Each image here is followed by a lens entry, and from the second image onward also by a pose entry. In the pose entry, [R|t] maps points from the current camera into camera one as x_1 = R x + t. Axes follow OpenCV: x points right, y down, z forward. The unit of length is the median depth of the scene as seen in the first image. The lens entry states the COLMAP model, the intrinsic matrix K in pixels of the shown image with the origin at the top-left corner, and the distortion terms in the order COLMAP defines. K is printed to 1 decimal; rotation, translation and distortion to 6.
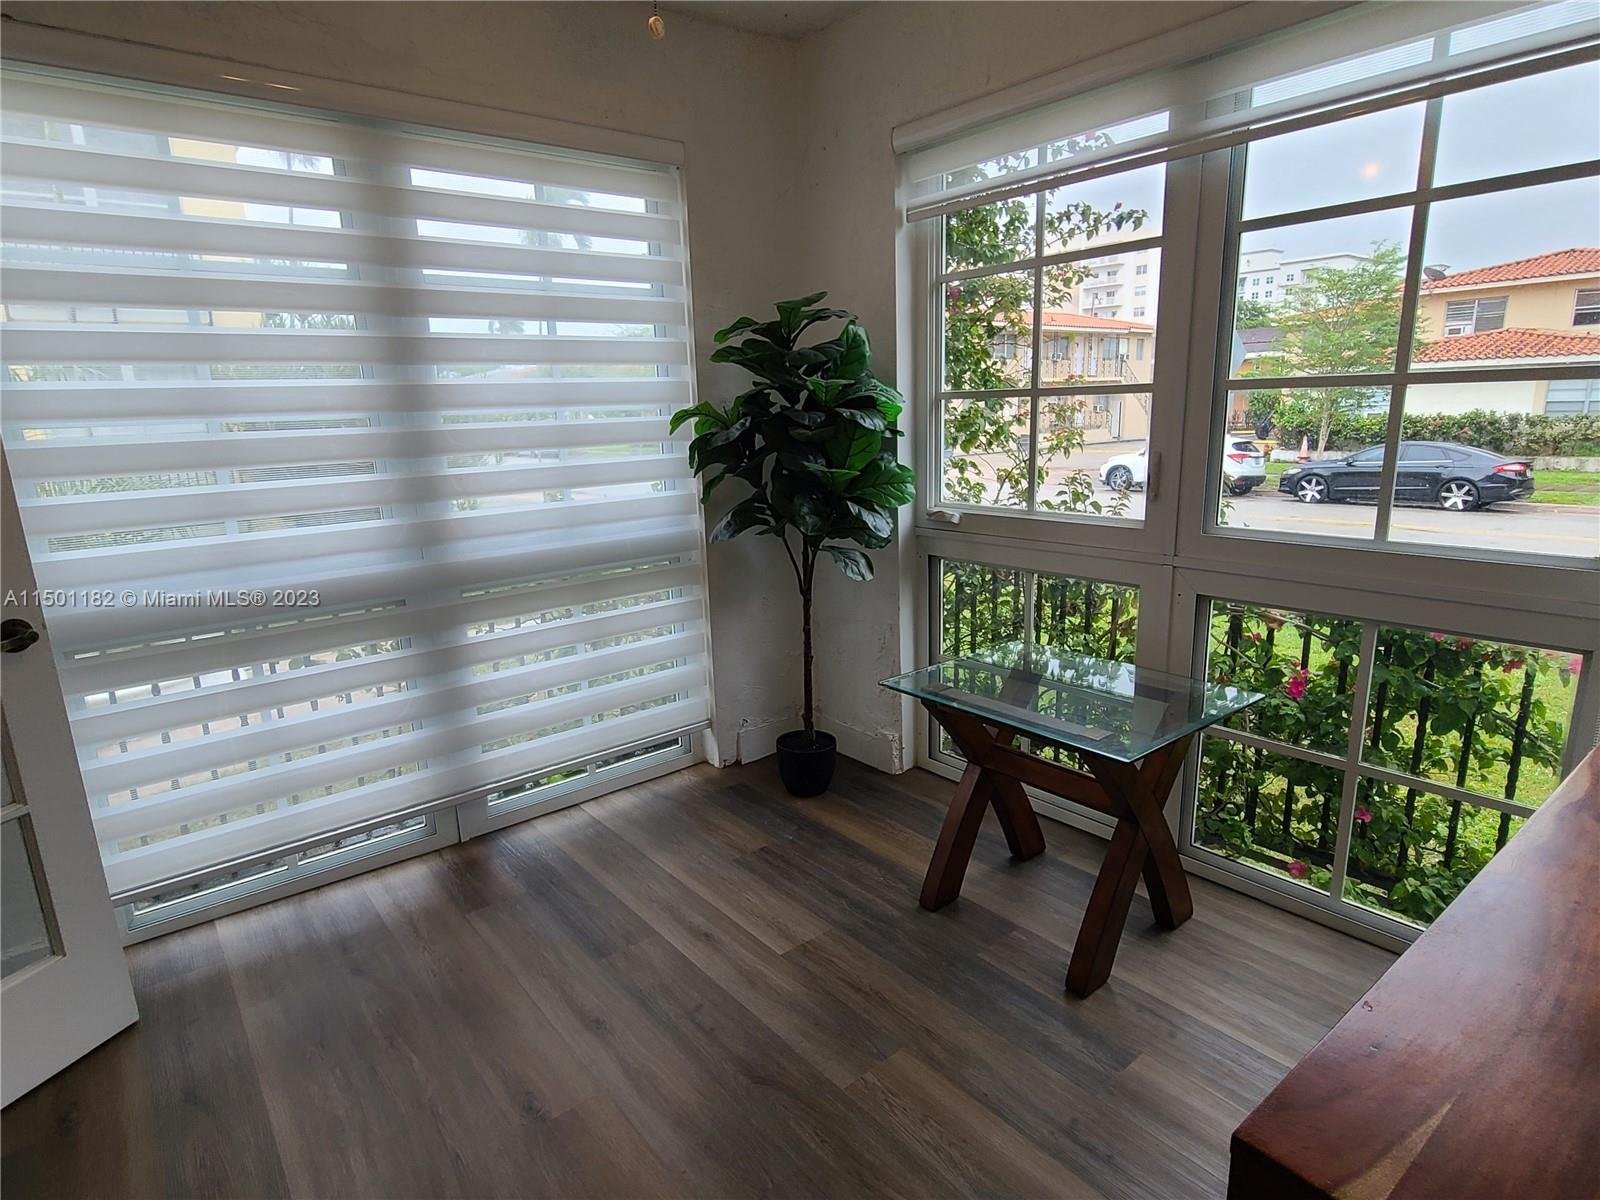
lens RADIAL K [[858.8, 0, 788.0], [0, 858.8, 605.6], [0, 0, 1]] dist [0.000015, 0.000346]
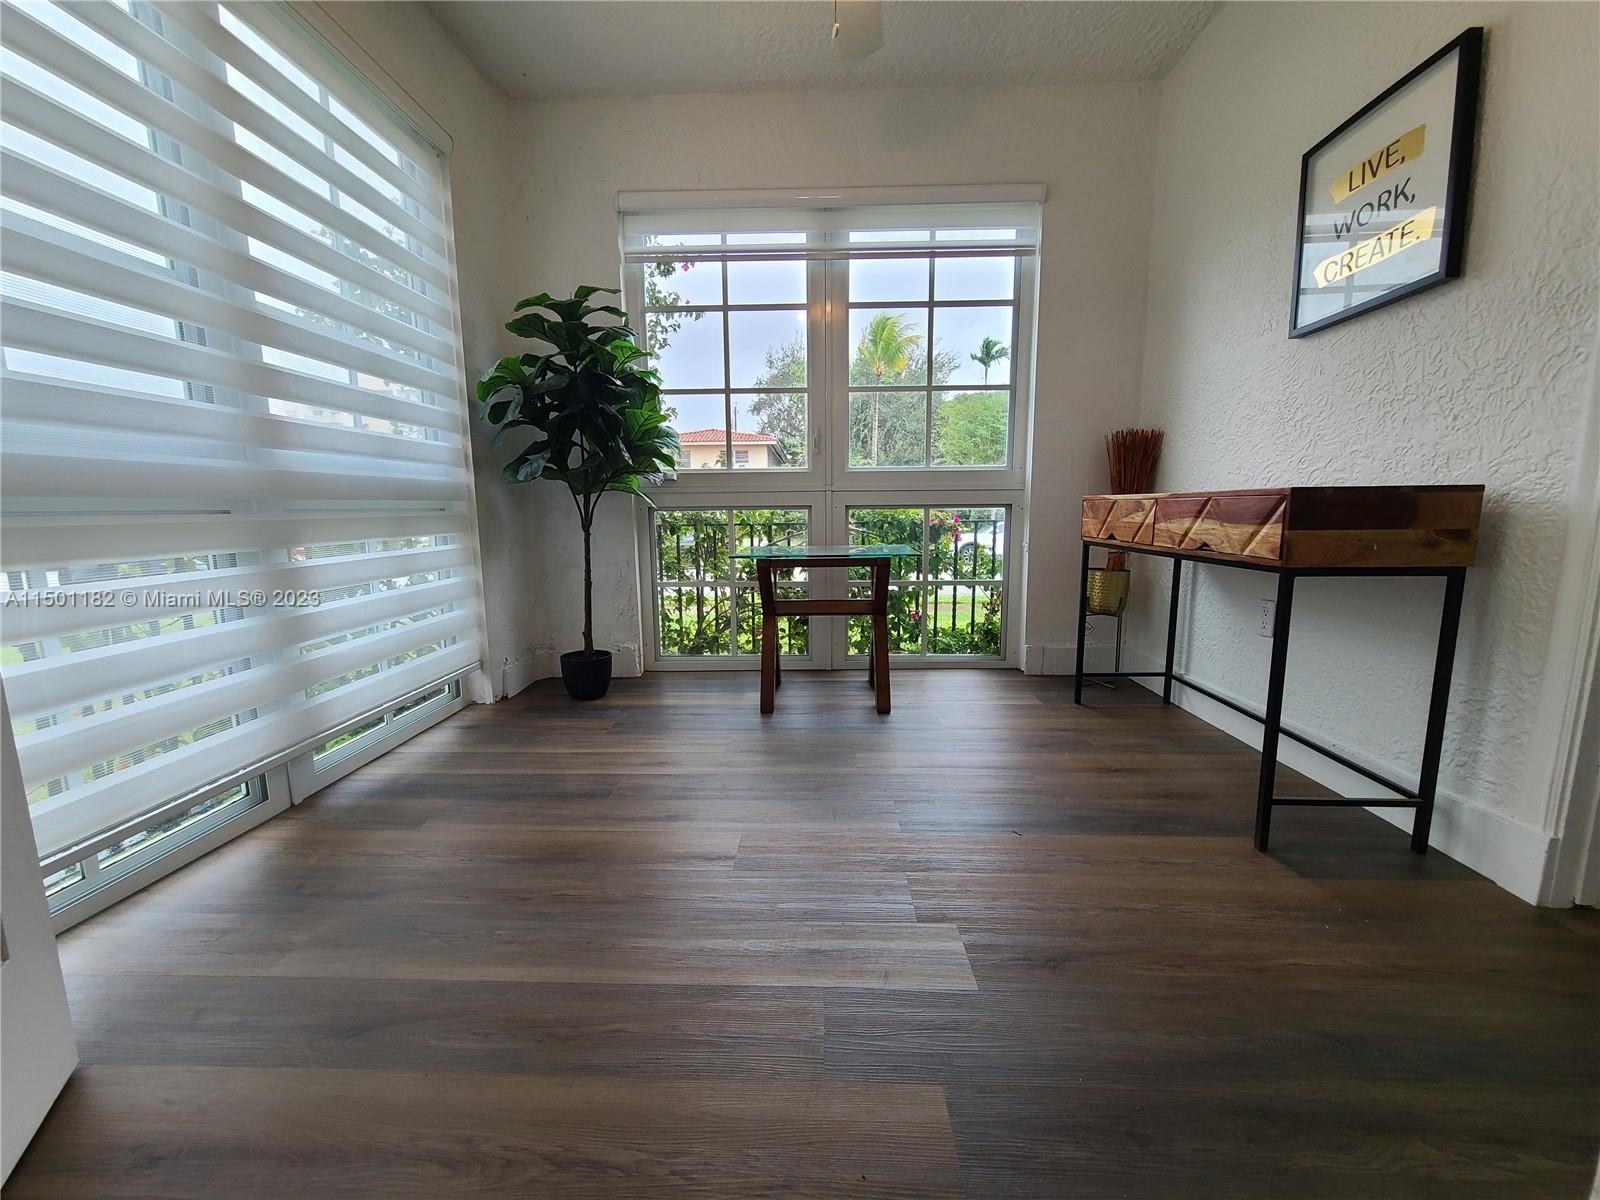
lens RADIAL K [[652.0, 0, 790.7], [0, 652.0, 607.2], [0, 0, 1]] dist [0.000911, -0.001514]
pose [[0.663442, -0.093021, 0.742423, -0.533386], [0.161297, 0.986693, -0.020512, 0.177256], [-0.730636, 0.133359, 0.669617, 0.169302]]
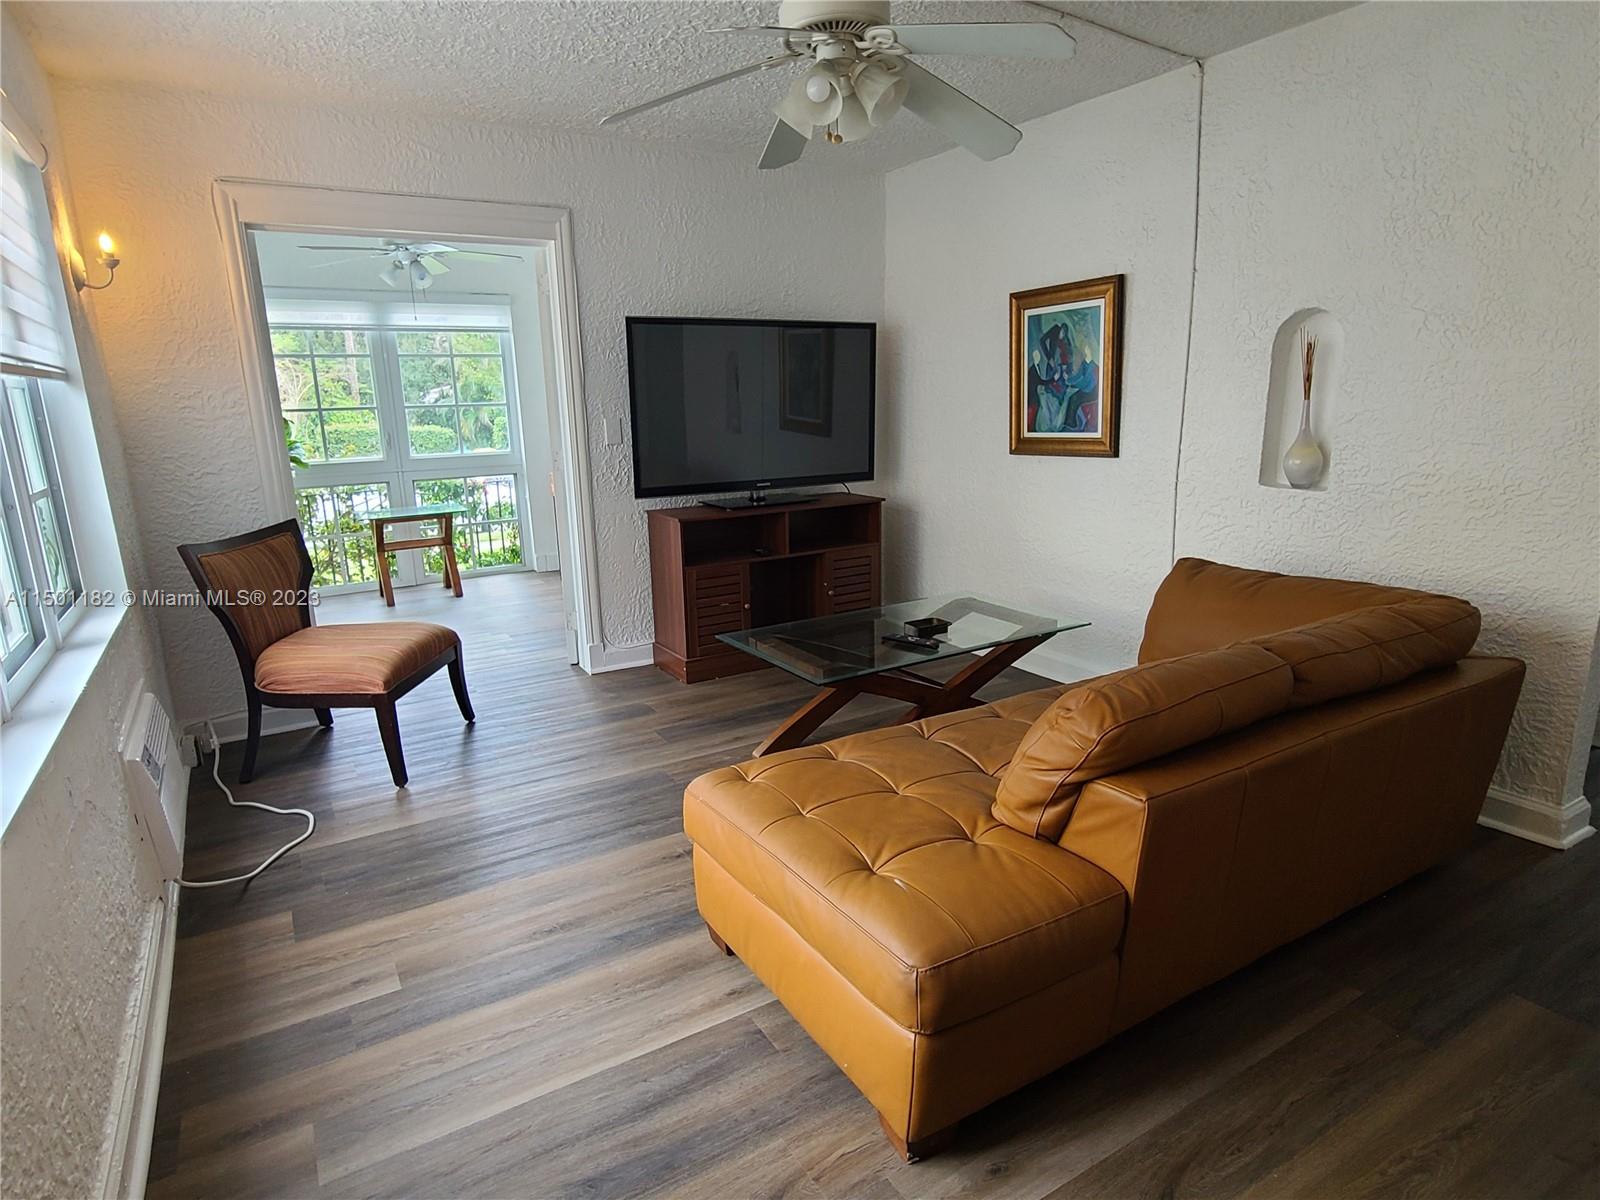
lens RADIAL K [[902.1, 0, 786.5], [0, 902.1, 610.3], [0, 0, 1]] dist [0.002716, -0.003101]
pose [[0.151271, -0.206417, 0.966700, -1.984226], [0.248282, 0.954537, 0.164969, 0.183928], [-0.956804, 0.215060, 0.195643, -0.587044]]
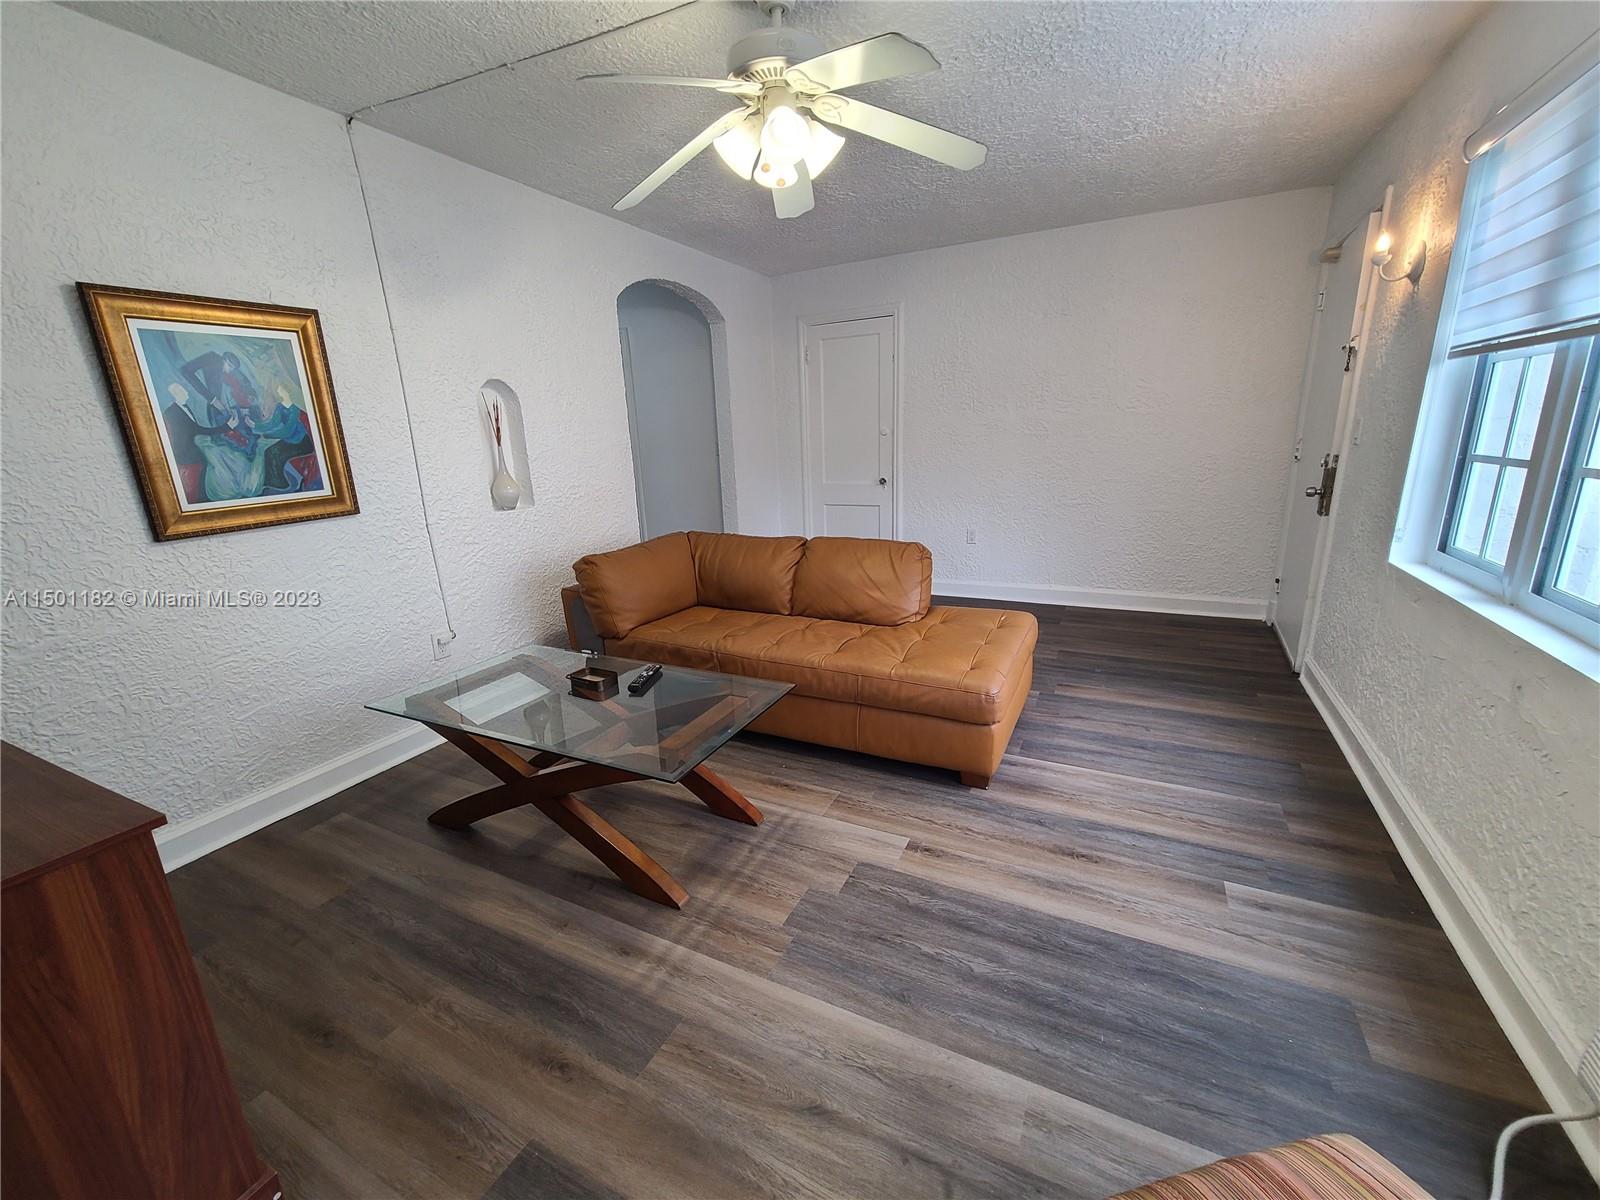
lens RADIAL K [[652.0, 0, 790.7], [0, 652.0, 607.2], [0, 0, 1]] dist [0.000911, -0.001514]
pose [[-0.913993, 0.165858, -0.370280, -0.653641], [-0.028595, 0.884026, 0.466562, -0.028106], [0.404720, 0.437023, -0.803251, 0.240131]]
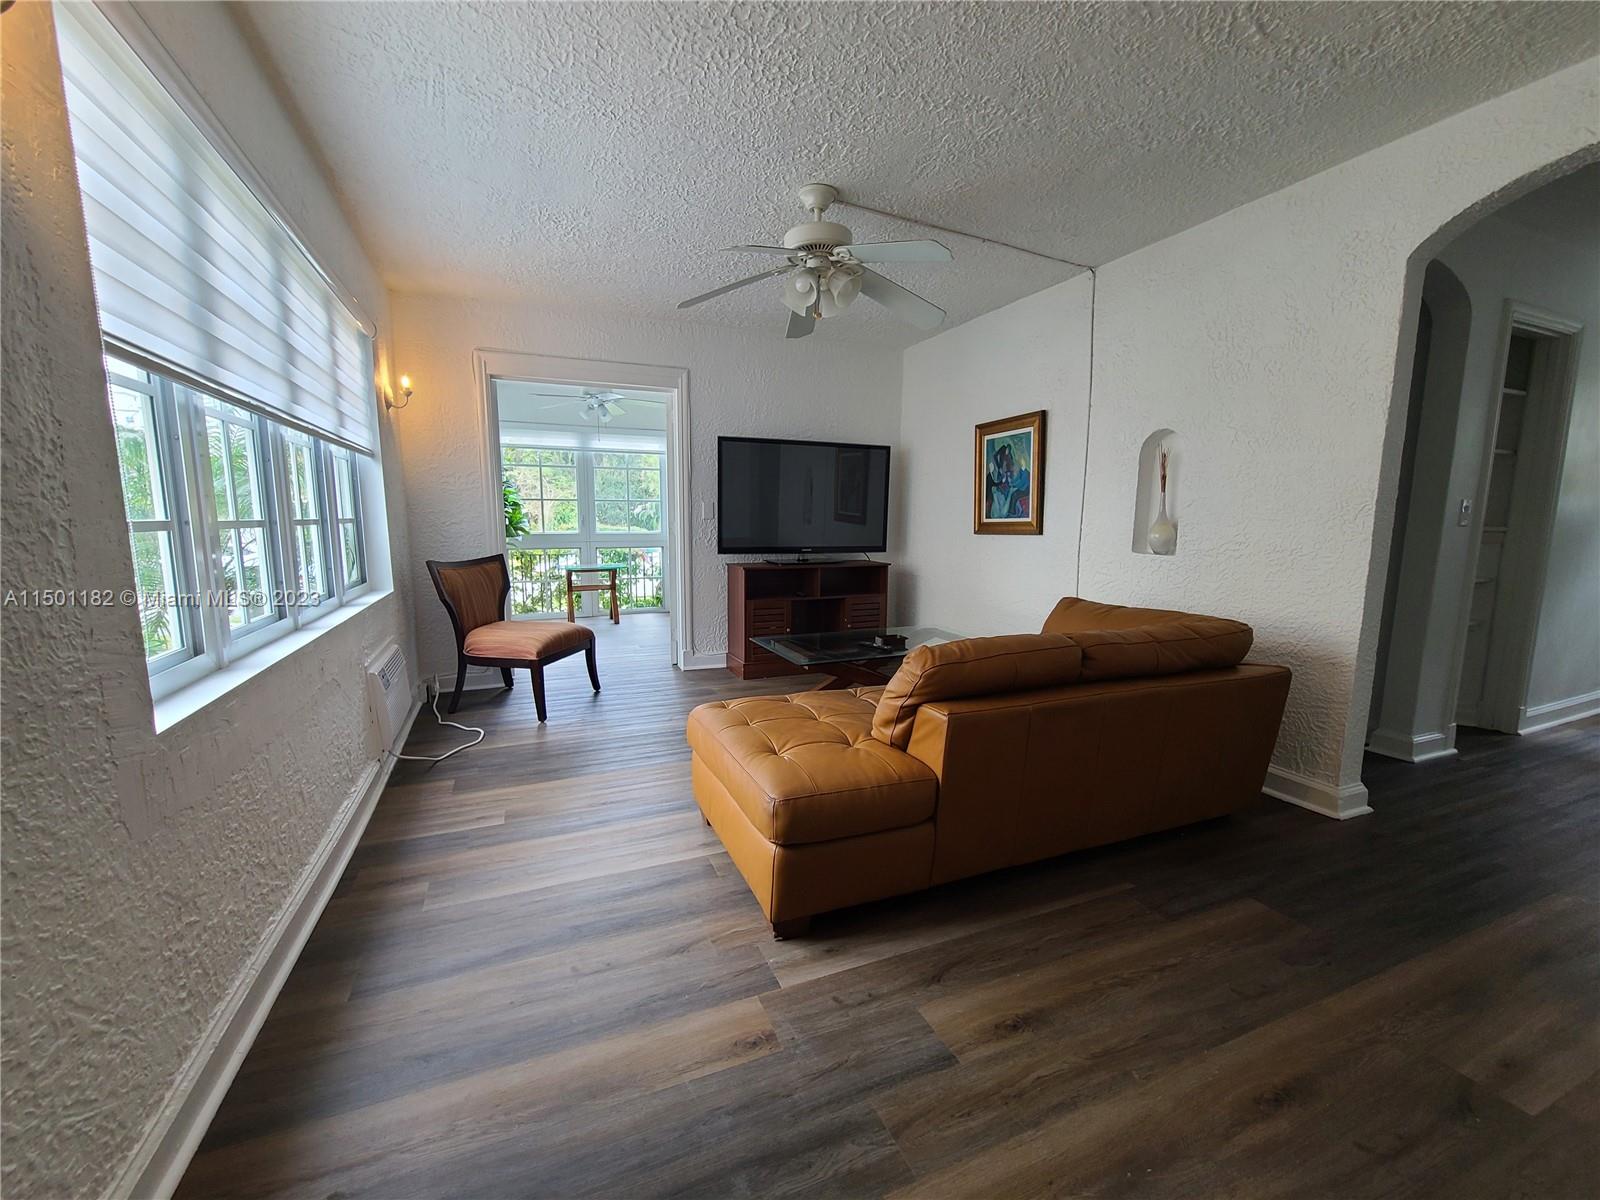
lens RADIAL K [[652.0, 0, 790.7], [0, 652.0, 607.2], [0, 0, 1]] dist [0.000911, -0.001514]
pose [[0.290172, -0.101846, 0.951540, -2.061860], [0.207078, 0.977445, 0.041470, 0.301898], [-0.934301, 0.185009, 0.304717, -0.752655]]
